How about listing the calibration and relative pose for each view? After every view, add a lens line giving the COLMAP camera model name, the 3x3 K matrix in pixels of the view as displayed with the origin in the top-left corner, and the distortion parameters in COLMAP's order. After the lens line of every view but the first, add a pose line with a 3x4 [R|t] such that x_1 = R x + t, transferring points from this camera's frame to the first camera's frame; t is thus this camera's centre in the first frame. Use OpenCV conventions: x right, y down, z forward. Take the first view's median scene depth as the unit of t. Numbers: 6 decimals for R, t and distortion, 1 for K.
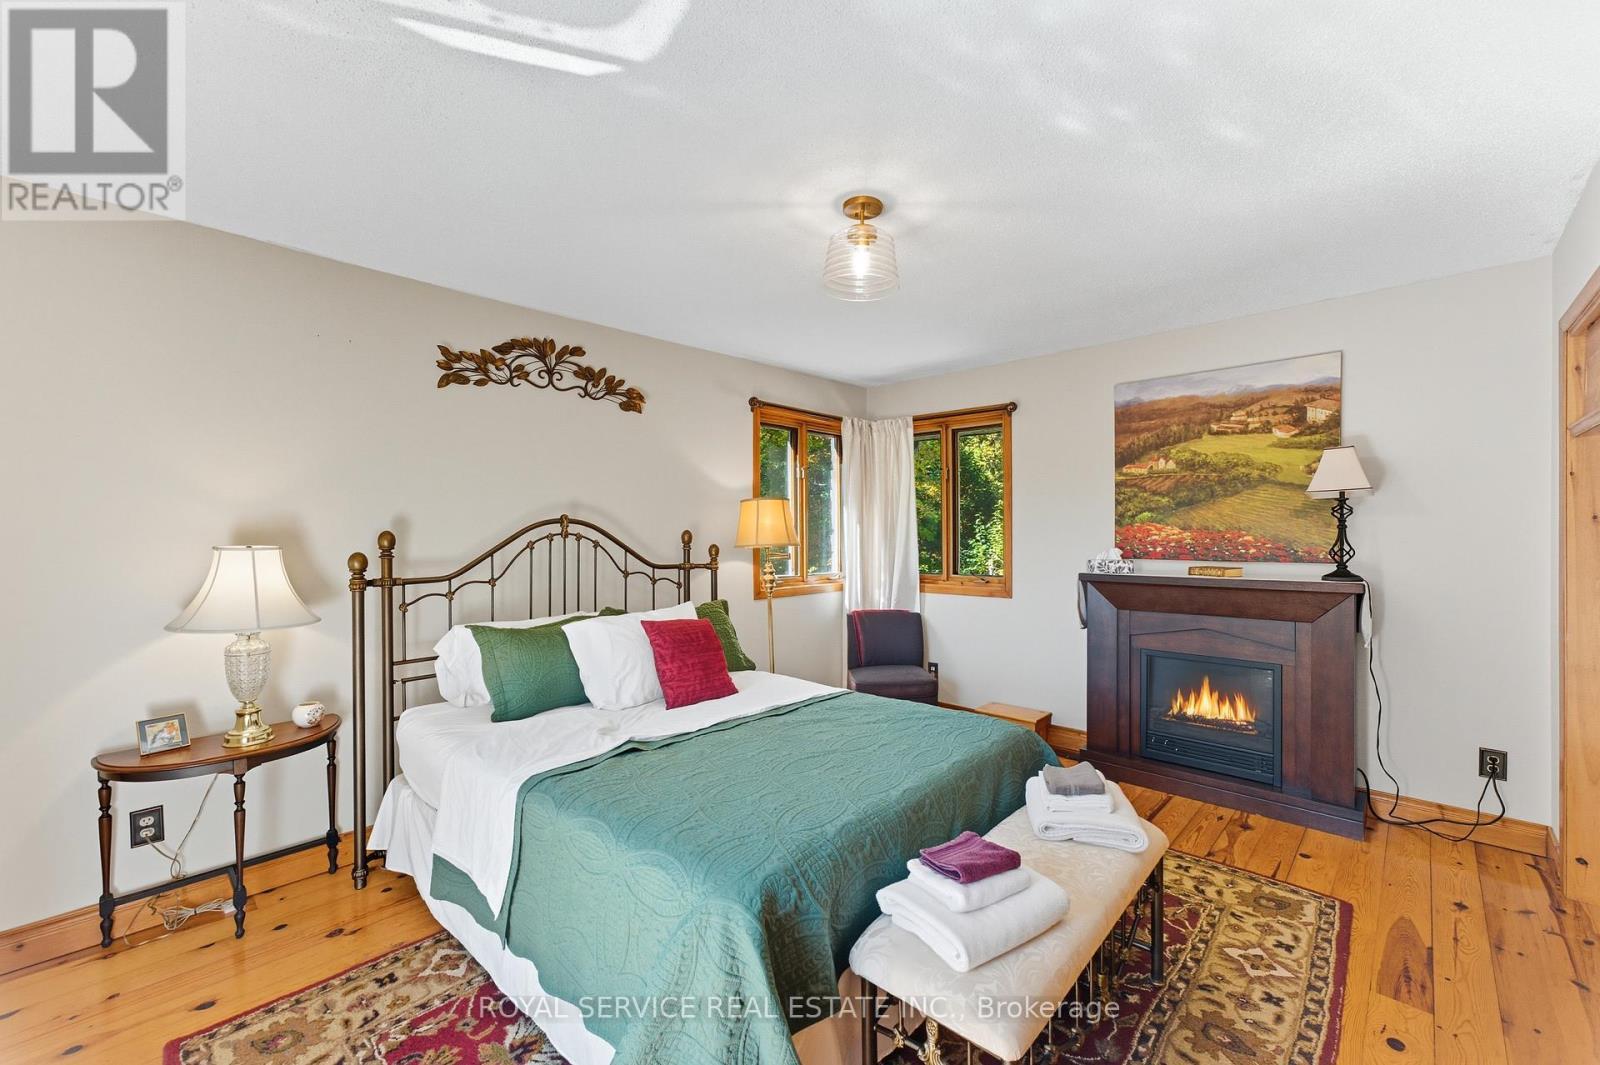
lens RADIAL K [[648.1, 0, 789.6], [0, 648.1, 541.2], [0, 0, 1]] dist [-0.023270, 0.000368]
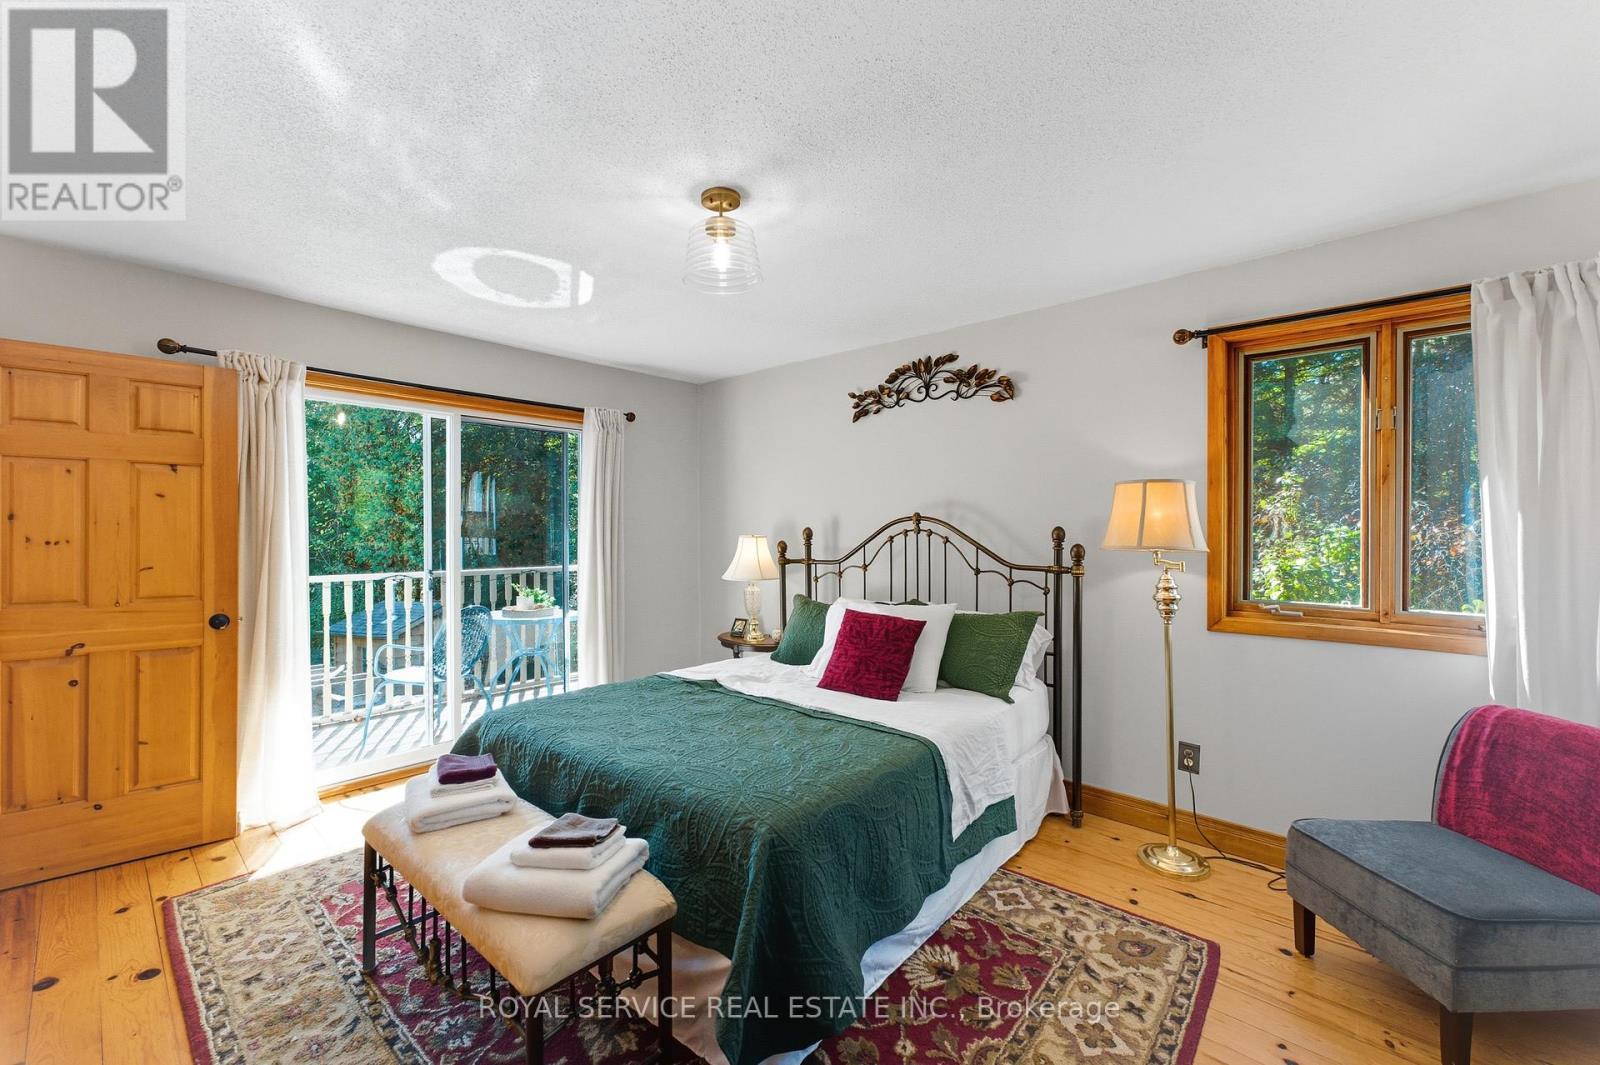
lens RADIAL K [[648.1, 0, 791.1], [0, 648.1, 520.8], [0, 0, 1]] dist [-0.023270, 0.000368]
pose [[0.080813, -0.004142, -0.996721, 0.753352], [-0.007444, 0.999961, -0.004759, -0.020528], [0.996701, 0.007804, 0.080779, 0.693389]]
